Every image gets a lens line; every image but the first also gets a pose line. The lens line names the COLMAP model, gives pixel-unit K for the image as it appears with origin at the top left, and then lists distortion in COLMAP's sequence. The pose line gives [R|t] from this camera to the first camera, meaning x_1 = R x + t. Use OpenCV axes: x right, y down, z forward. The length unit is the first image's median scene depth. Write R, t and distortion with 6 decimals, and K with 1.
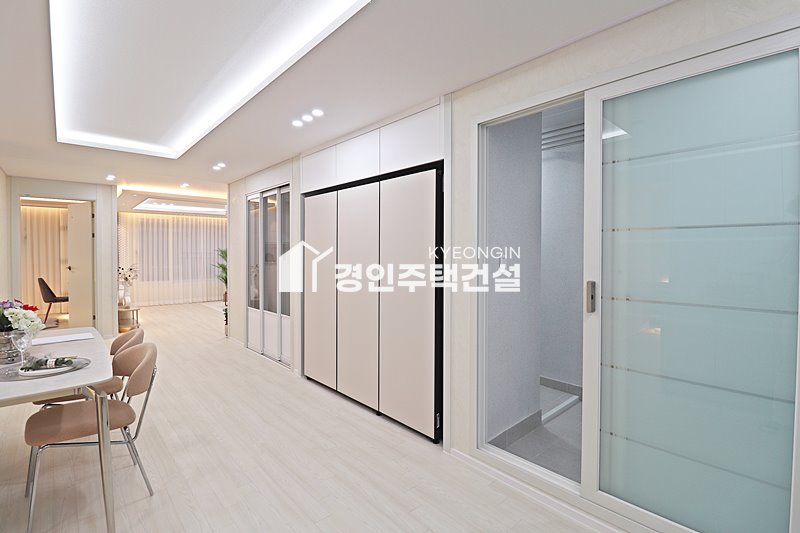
lens RADIAL K [[372.7, 0, 403.6], [0, 372.7, 258.6], [0, 0, 1]] dist [-0.002060, -0.006050]
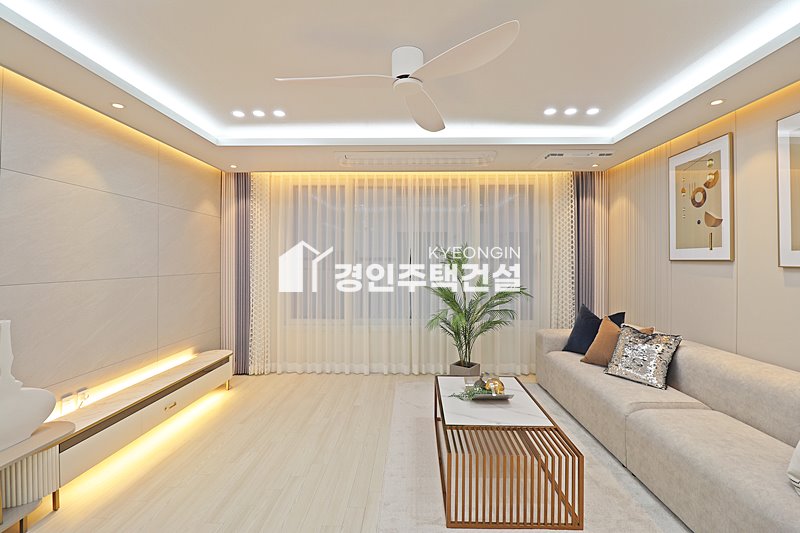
lens RADIAL K [[372.7, 0, 405.9], [0, 372.7, 260.8], [0, 0, 1]] dist [-0.002060, -0.006050]
pose [[0.715958, 0.003364, -0.698135, -0.485605], [-0.014949, 0.999833, -0.010513, -0.016078], [0.697983, 0.017964, 0.715889, 1.360046]]
